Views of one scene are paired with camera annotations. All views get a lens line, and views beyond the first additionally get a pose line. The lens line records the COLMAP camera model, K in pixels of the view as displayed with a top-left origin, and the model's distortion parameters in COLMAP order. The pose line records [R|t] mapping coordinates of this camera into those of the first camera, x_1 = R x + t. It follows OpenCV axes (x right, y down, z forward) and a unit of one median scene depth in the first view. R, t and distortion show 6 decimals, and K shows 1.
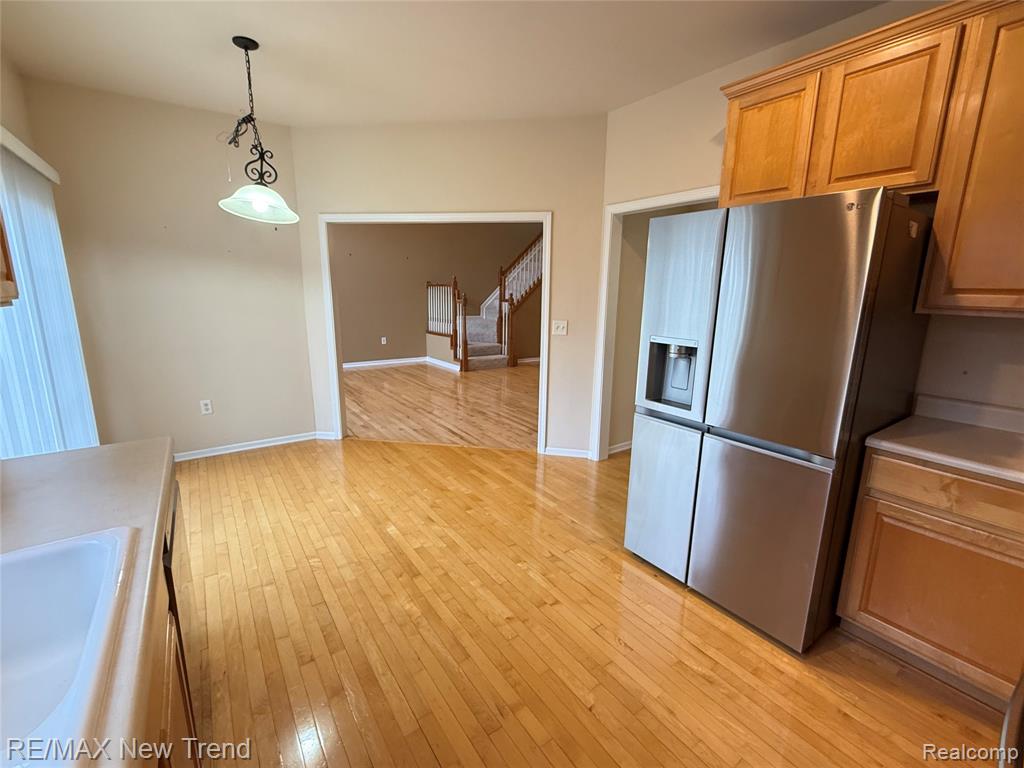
lens RADIAL K [[449.6, 0, 512.0], [0, 449.6, 384.0], [0, 0, 1]] dist [-0.002557, -0.000366]
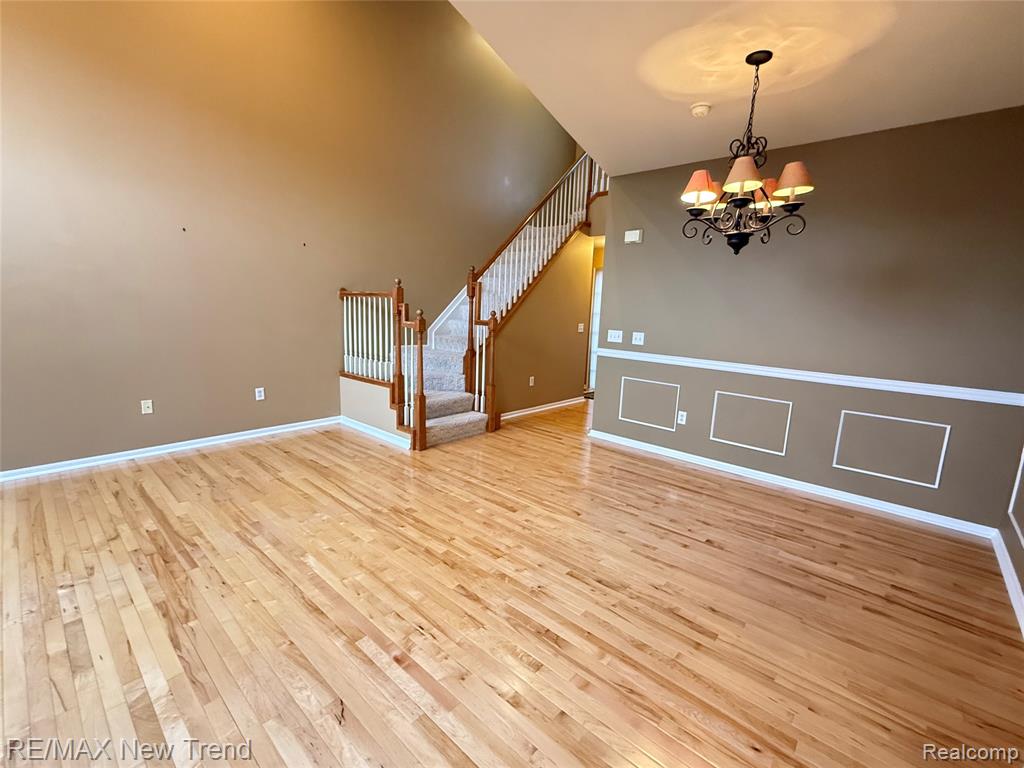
lens RADIAL K [[449.6, 0, 512.0], [0, 449.6, 384.0], [0, 0, 1]] dist [-0.002557, -0.000366]
pose [[0.974673, -0.020071, 0.222732, -0.111918], [0.027399, 0.999178, -0.029861, -0.085950], [-0.221949, 0.035208, 0.974422, 0.413342]]
